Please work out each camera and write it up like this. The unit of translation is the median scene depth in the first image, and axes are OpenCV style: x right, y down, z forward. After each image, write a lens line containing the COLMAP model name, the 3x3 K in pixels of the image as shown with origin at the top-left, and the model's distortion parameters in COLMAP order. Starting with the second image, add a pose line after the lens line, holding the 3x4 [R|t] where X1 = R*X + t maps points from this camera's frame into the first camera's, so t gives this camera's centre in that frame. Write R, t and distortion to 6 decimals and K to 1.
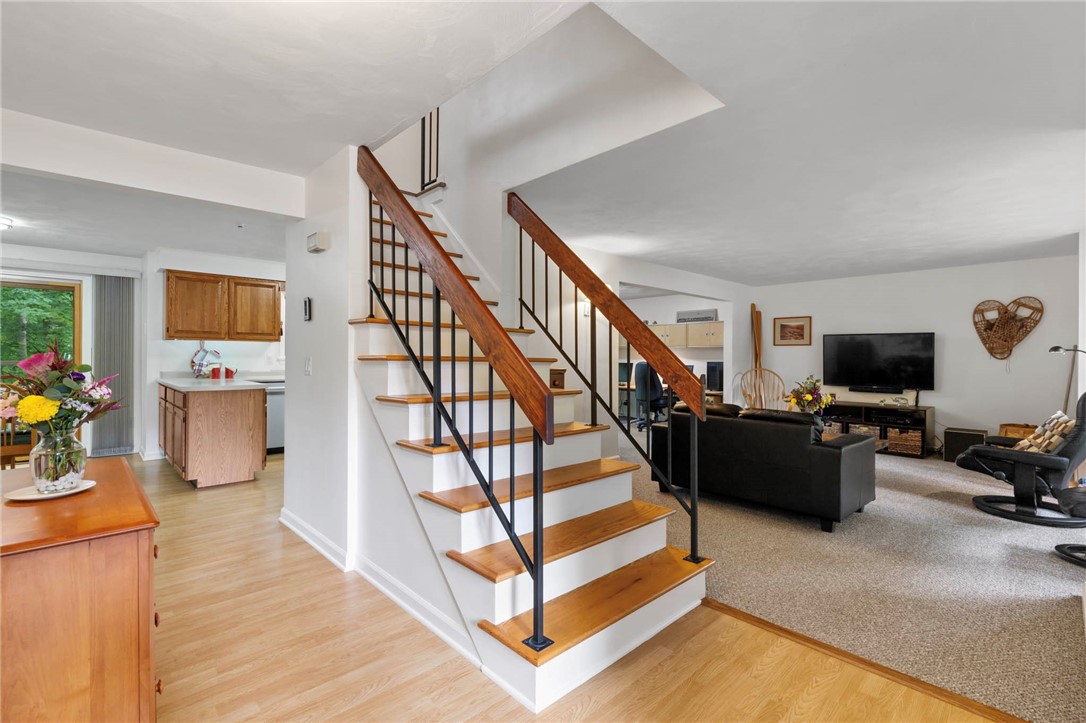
lens RADIAL K [[491.2, 0, 543.0], [0, 491.2, 361.5], [0, 0, 1]] dist [0.014881, -0.000236]
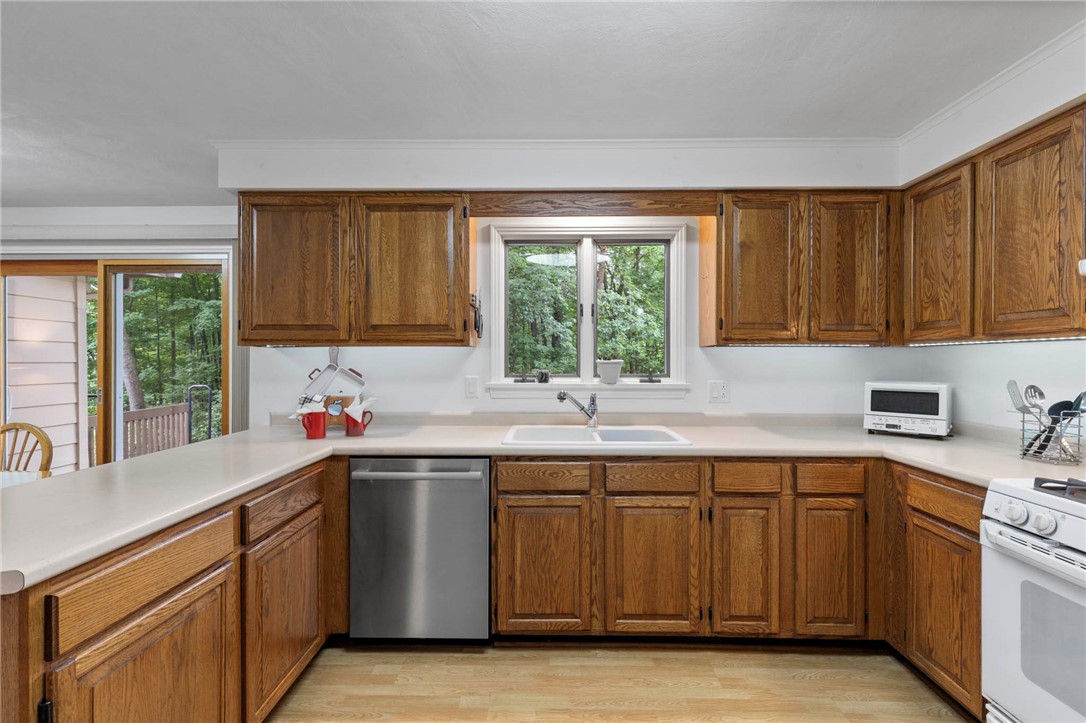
lens RADIAL K [[491.2, 0, 543.0], [0, 491.2, 361.5], [0, 0, 1]] dist [0.014881, -0.000236]
pose [[0.717889, 0.002659, -0.696153, -0.228983], [-0.003022, 0.999995, 0.000704, -0.029338], [0.696151, 0.001599, 0.717893, 0.806062]]
